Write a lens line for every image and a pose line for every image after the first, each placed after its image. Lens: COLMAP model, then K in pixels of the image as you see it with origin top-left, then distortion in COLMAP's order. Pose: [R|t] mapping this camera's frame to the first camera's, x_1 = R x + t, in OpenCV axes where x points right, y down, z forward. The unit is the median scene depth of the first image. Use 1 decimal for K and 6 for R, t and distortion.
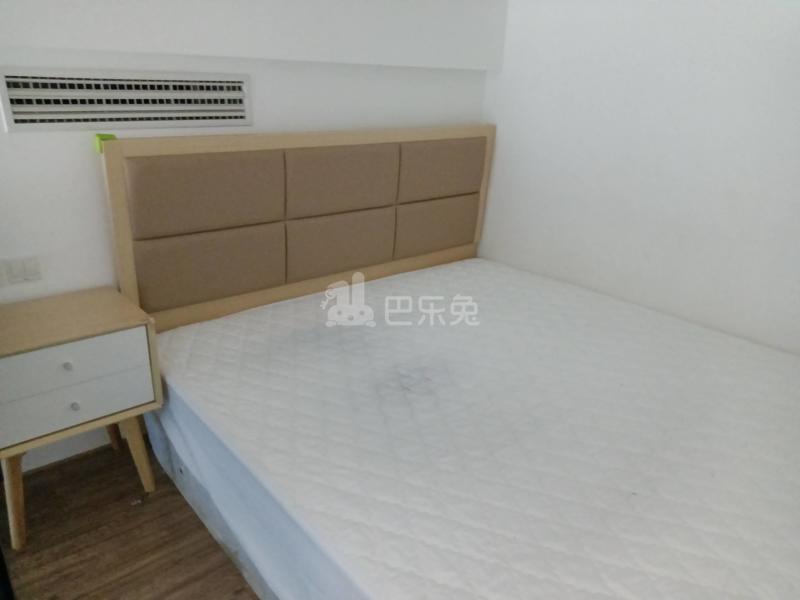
lens RADIAL K [[594.6, 0, 423.9], [0, 594.6, 301.5], [0, 0, 1]] dist [-0.001493, -0.002144]
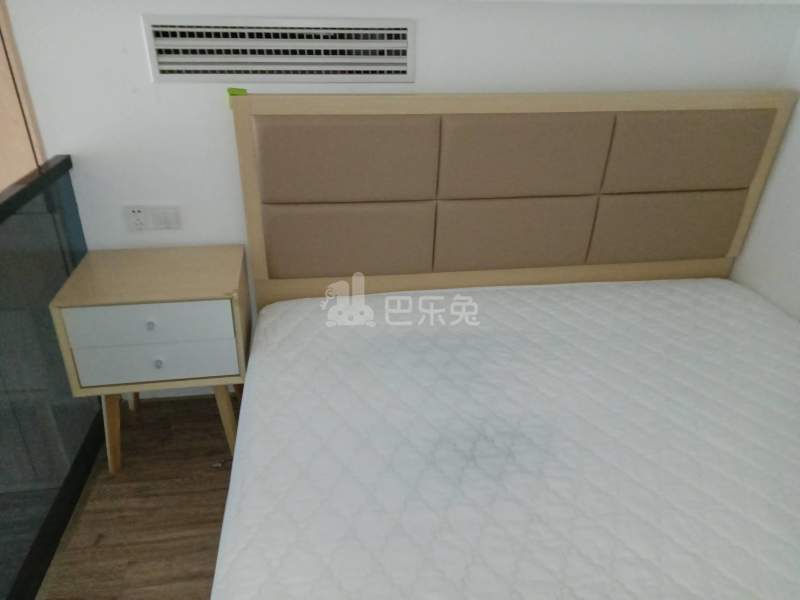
lens RADIAL K [[569.5, 0, 407.6], [0, 569.5, 302.8], [0, 0, 1]] dist [-0.000593, -0.002202]
pose [[0.833966, 0.226326, -0.503267, 0.194343], [-0.180267, 0.973722, 0.139175, -0.113750], [0.521541, -0.025345, 0.852850, 0.331339]]
